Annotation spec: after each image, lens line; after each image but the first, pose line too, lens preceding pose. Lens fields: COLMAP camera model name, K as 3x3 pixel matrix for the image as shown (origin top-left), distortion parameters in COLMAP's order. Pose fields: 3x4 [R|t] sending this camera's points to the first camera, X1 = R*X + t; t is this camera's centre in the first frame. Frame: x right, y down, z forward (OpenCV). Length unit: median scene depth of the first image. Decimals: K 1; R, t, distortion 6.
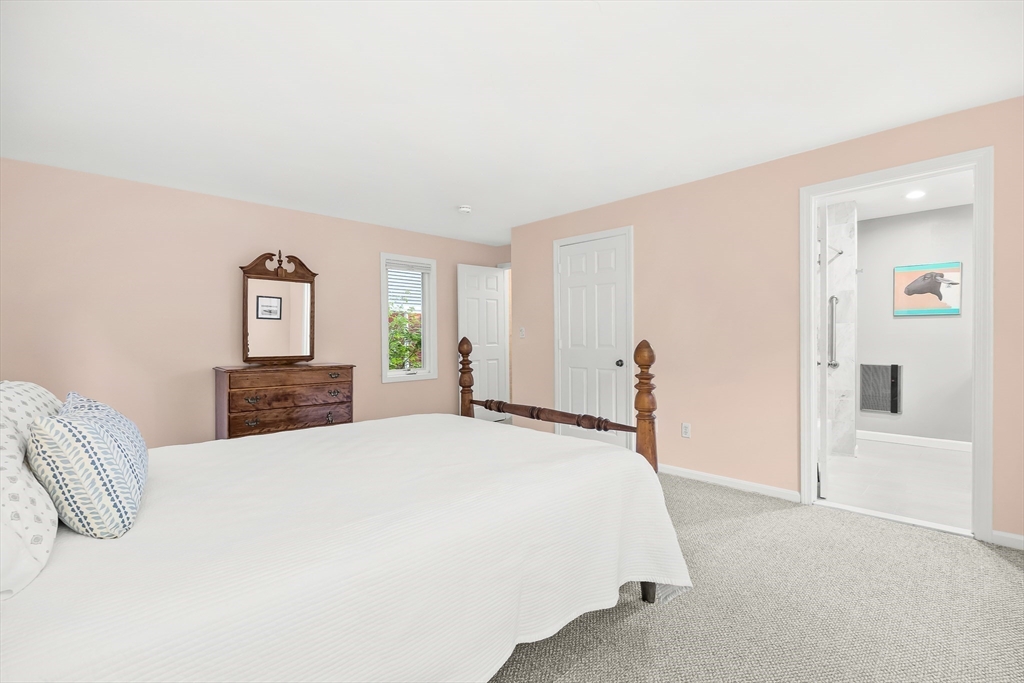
lens RADIAL K [[465.0, 0, 511.6], [0, 465.0, 336.8], [0, 0, 1]] dist [0.031401, 0.000211]
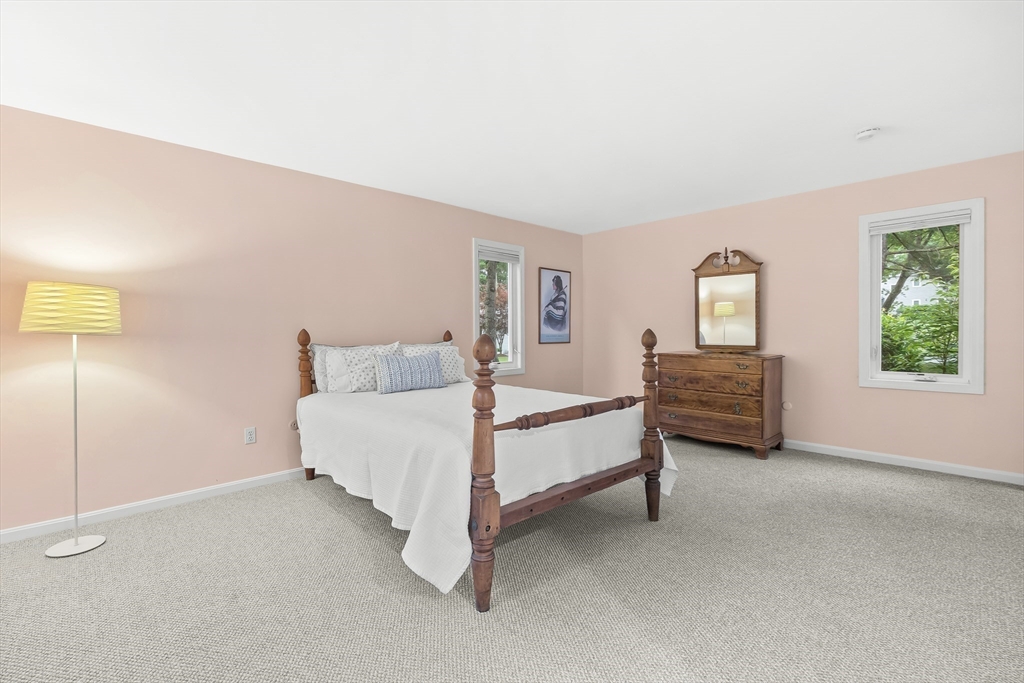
lens RADIAL K [[465.0, 0, 511.6], [0, 465.0, 336.8], [0, 0, 1]] dist [0.031401, 0.000211]
pose [[0.024724, 0.019645, -0.999501, 0.602595], [0.005367, 0.999790, 0.019783, -0.002177], [0.999680, -0.005853, 0.024613, 0.498207]]
